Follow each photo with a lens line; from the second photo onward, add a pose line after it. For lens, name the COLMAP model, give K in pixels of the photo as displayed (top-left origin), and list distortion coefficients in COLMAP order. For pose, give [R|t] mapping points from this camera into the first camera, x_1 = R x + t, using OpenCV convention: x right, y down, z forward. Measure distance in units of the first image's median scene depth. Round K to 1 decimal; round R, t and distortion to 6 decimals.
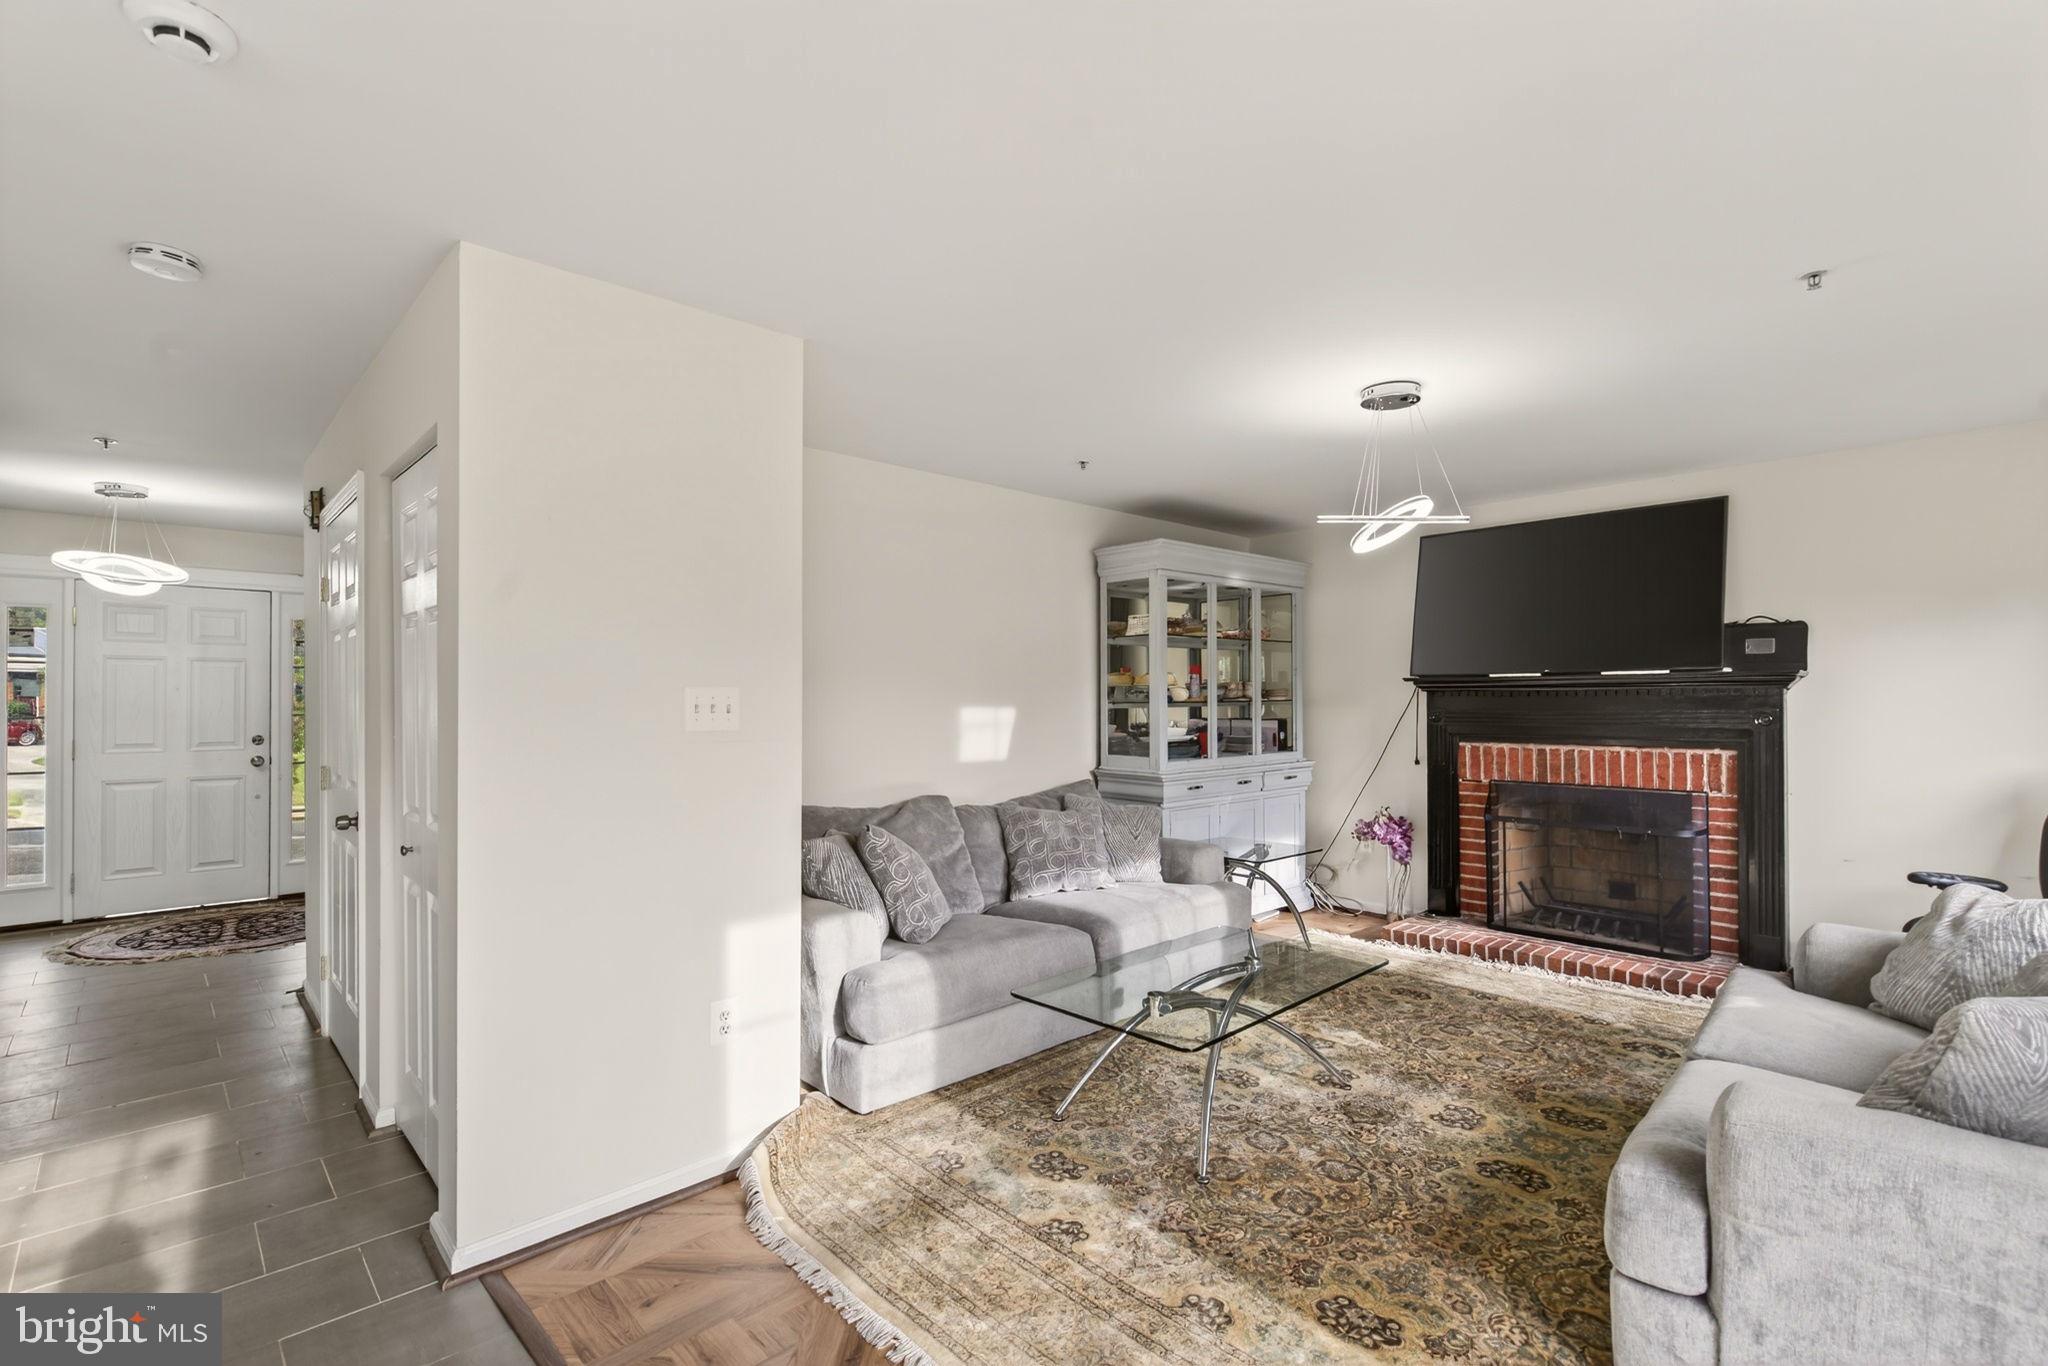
lens RADIAL K [[925.1, 0, 1022.6], [0, 925.1, 699.4], [0, 0, 1]] dist [0.001880, 0.000068]
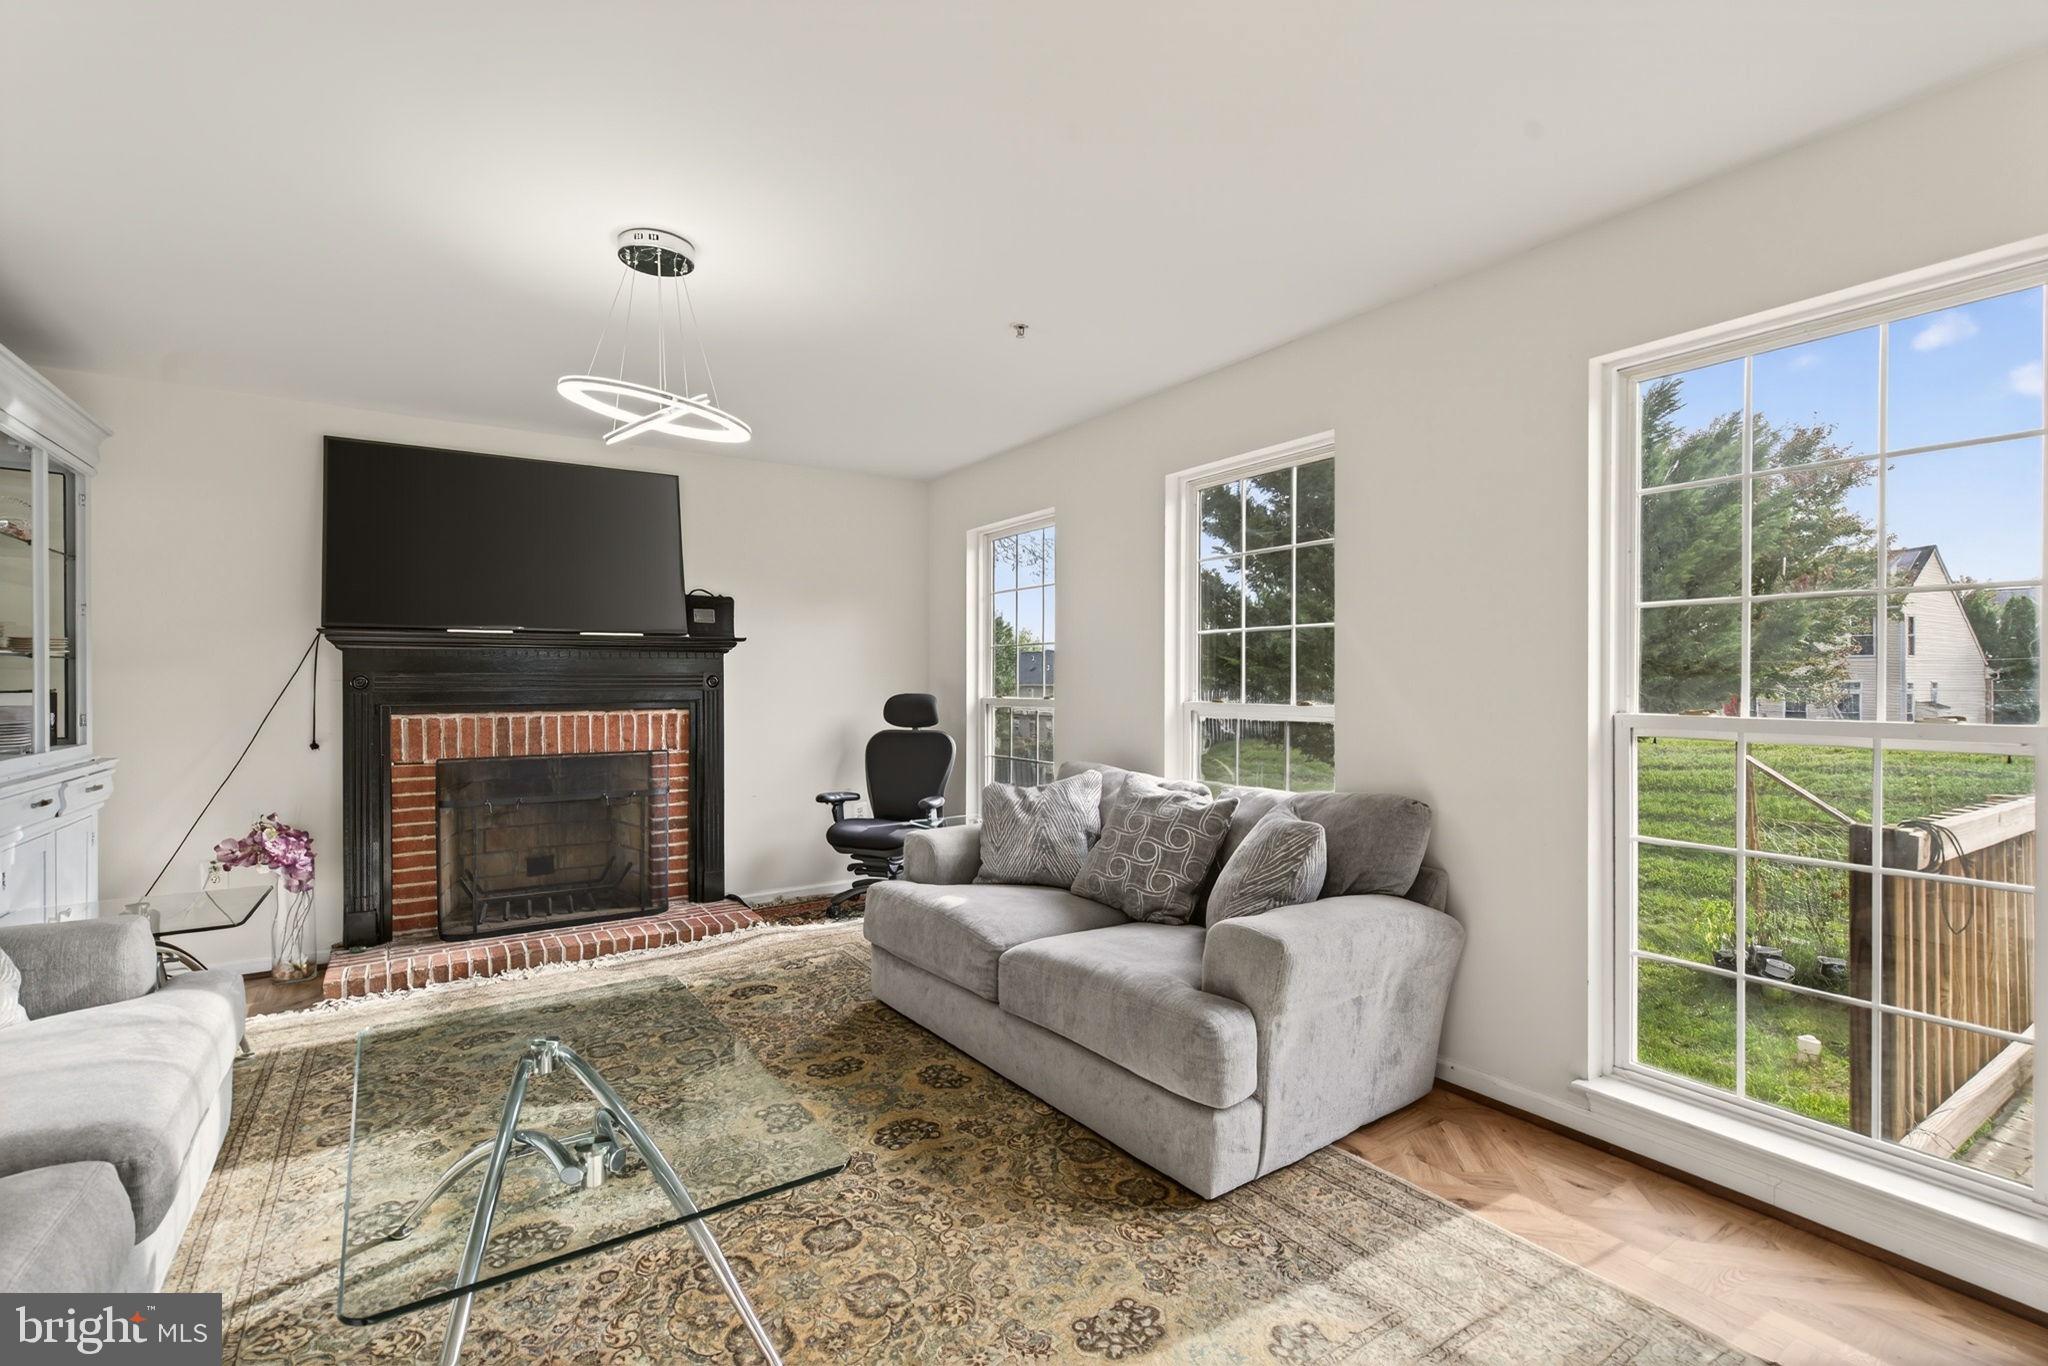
lens RADIAL K [[917.6, 0, 1021.2], [0, 917.6, 679.3], [0, 0, 1]] dist [0.000050, -0.000140]
pose [[0.181085, 0.006405, 0.983447, -0.222456], [0.003222, 0.999970, -0.007106, 0.027449], [-0.983462, 0.004456, 0.181059, 0.402672]]
